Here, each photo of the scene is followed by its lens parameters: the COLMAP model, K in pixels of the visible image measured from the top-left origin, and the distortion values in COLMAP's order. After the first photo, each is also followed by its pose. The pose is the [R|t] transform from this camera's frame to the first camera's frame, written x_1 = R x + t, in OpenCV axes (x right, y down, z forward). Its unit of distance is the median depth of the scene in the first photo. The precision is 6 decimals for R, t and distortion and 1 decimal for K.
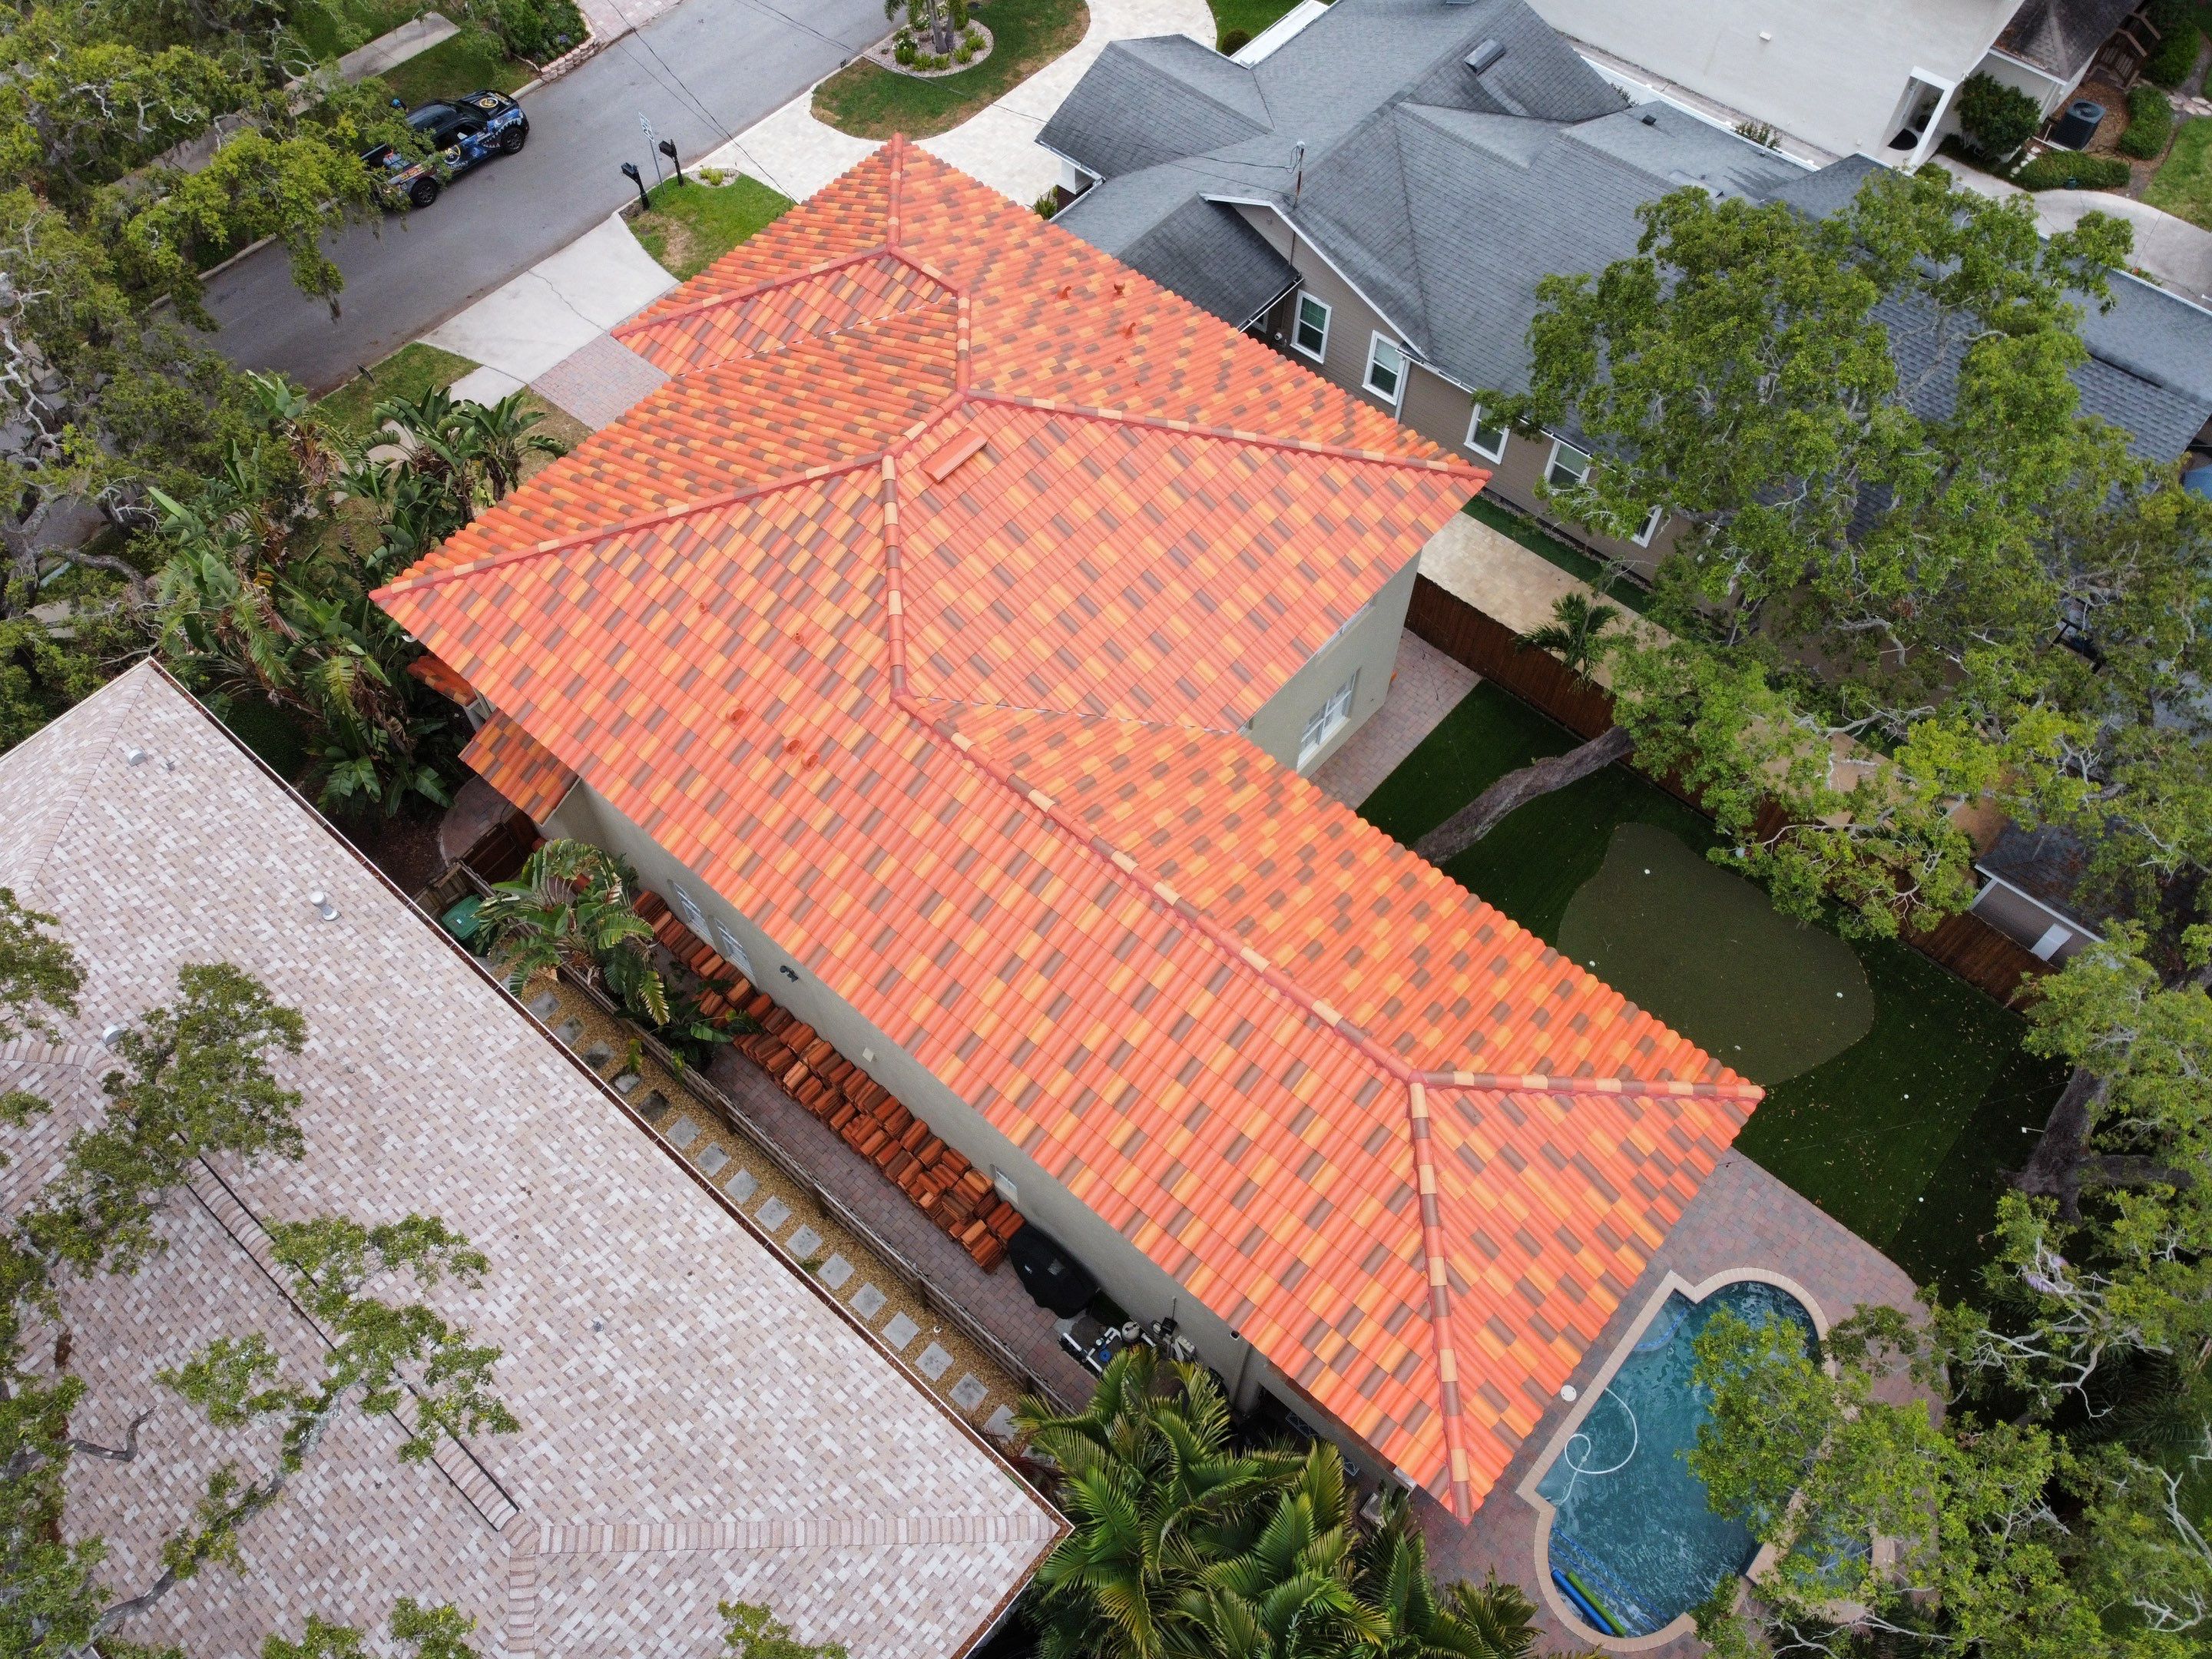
lens RADIAL K [[1666.2, 0, 1091.0], [0, 1666.2, 815.6], [0, 0, 1]] dist [0.008477, -0.011128]
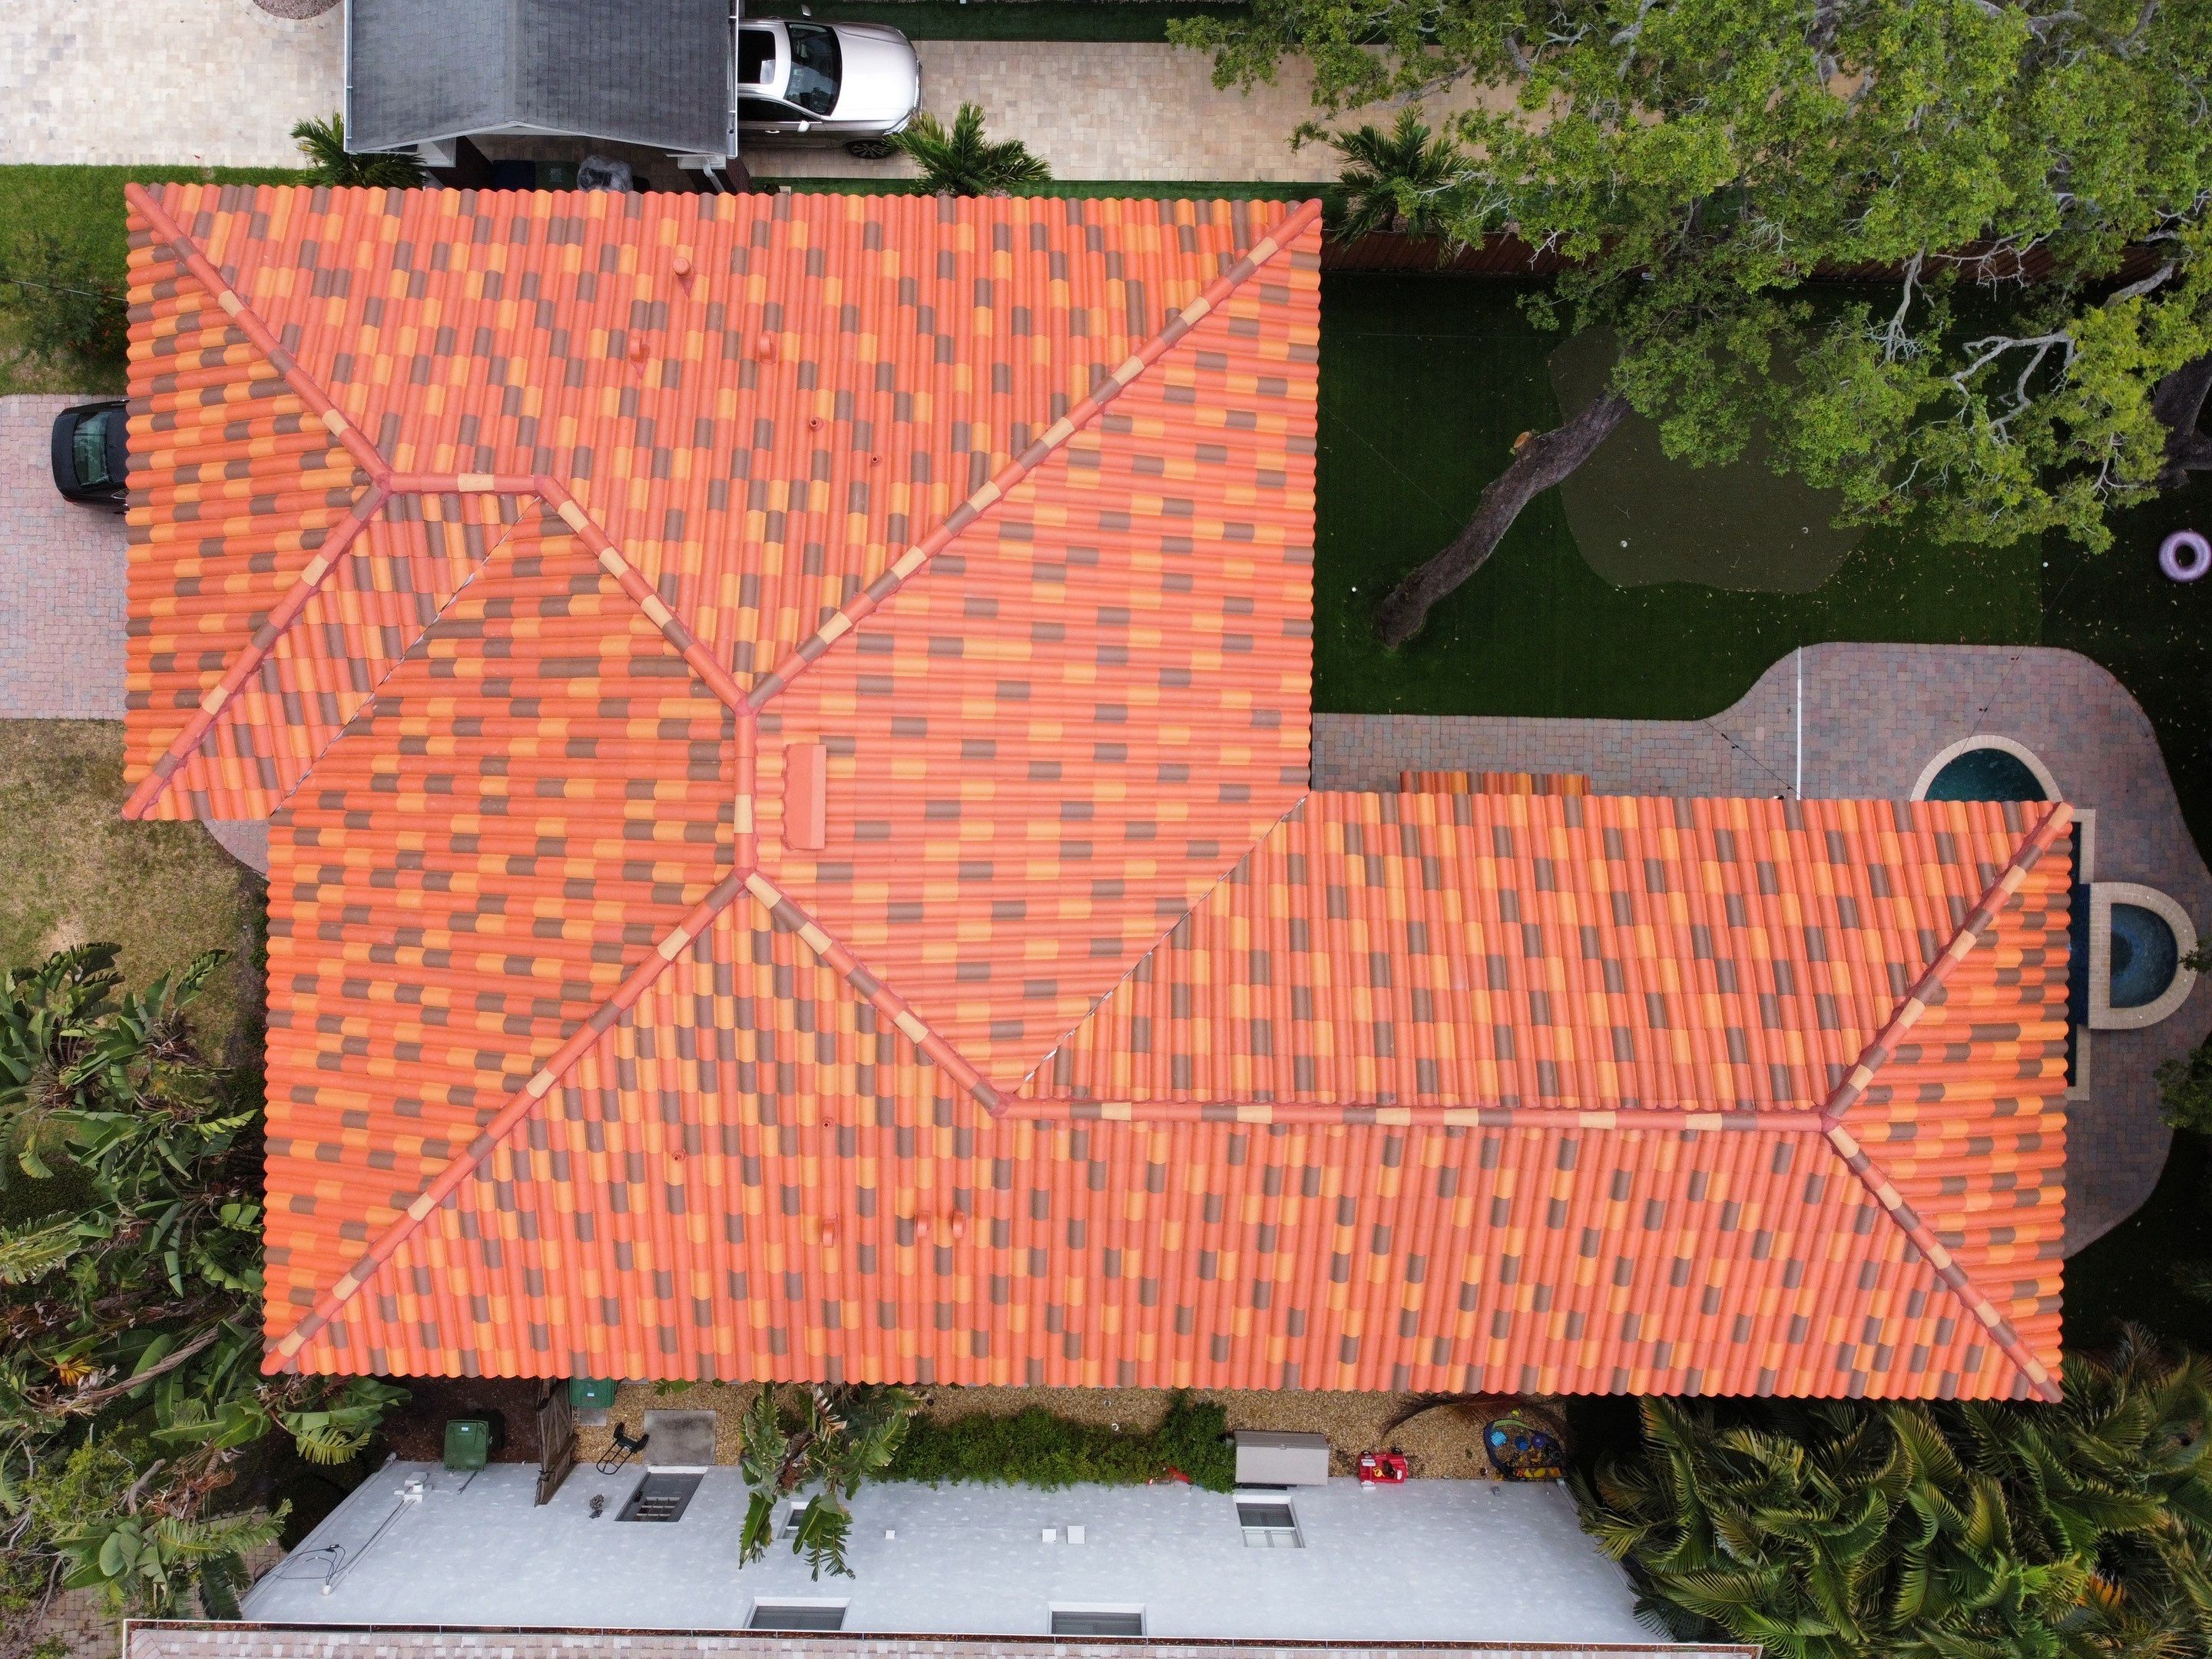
lens RADIAL K [[1666.2, 0, 1088.9], [0, 1666.2, 806.2], [0, 0, 1]] dist [0.008477, -0.011128]
pose [[0.765362, -0.643596, 0.002099, 0.002486], [0.543674, 0.648273, 0.533068, -0.508424], [-0.344441, -0.406849, 0.846070, 0.373908]]
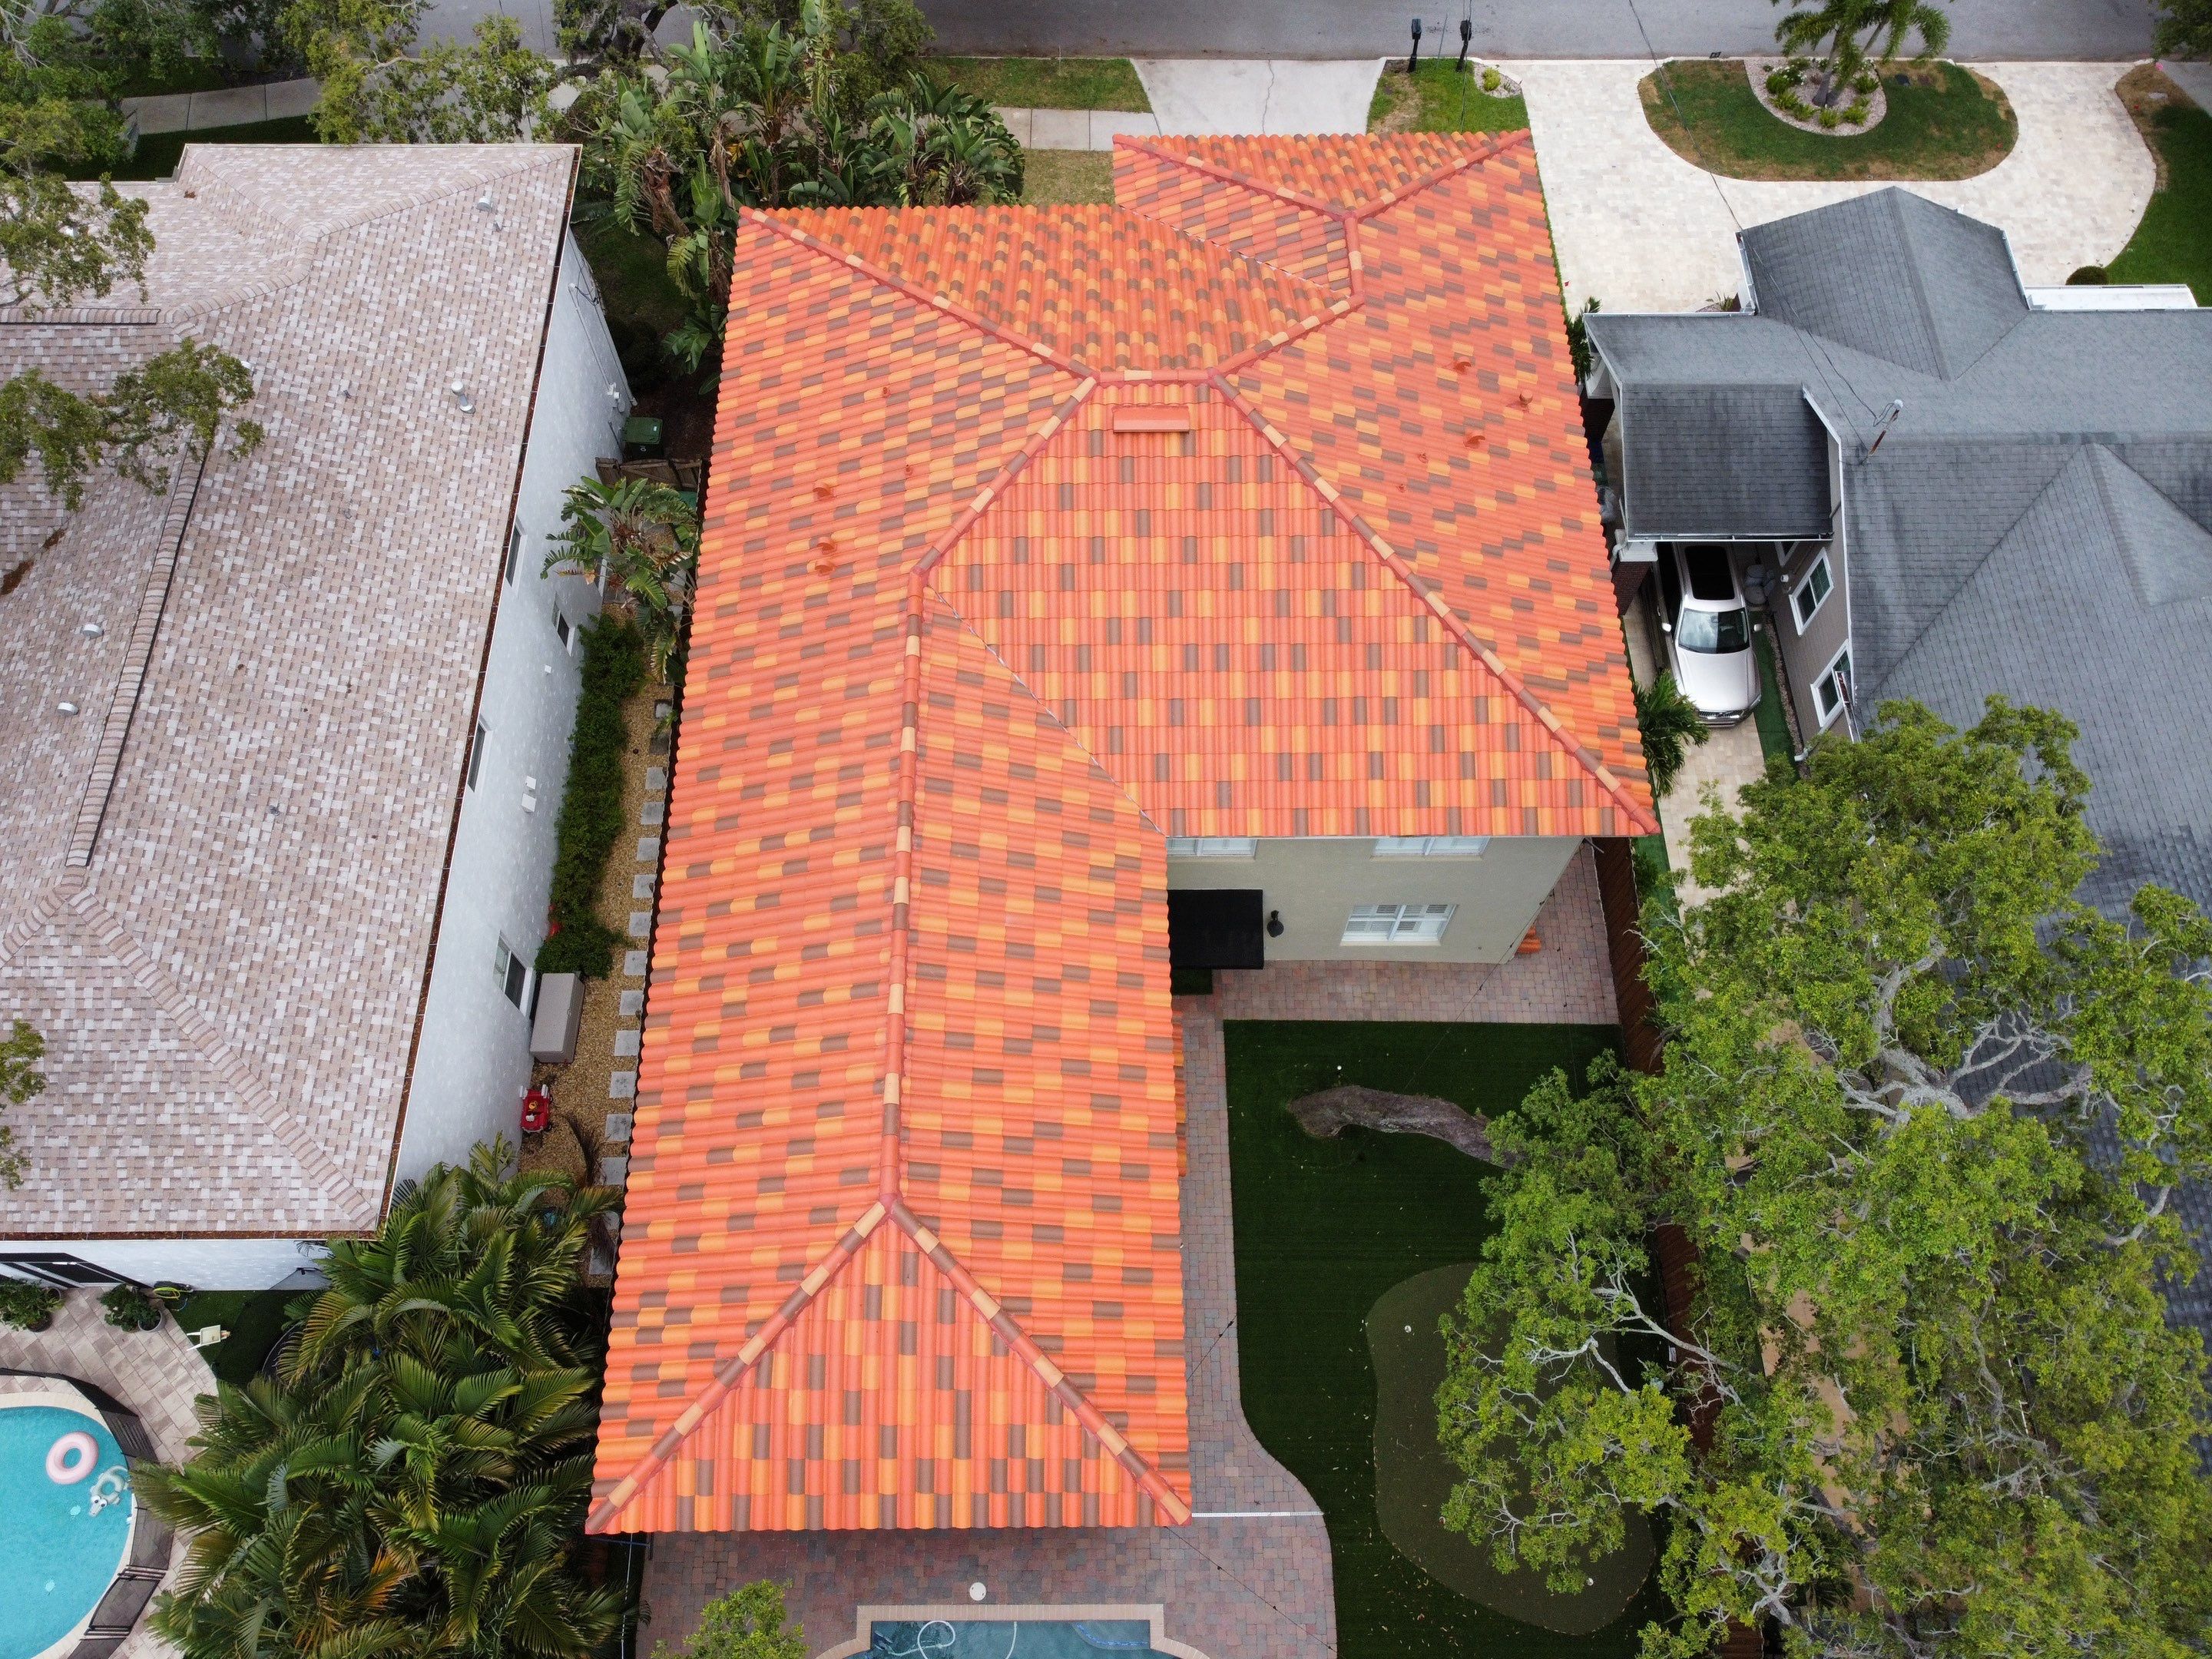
lens RADIAL K [[1666.2, 0, 1084.5], [0, 1666.2, 829.1], [0, 0, 1]] dist [0.008477, -0.011128]
pose [[0.661293, 0.673065, -0.331172, 0.357086], [-0.637761, 0.736897, 0.224152, -0.229637], [0.394909, 0.062979, 0.916559, 0.130557]]
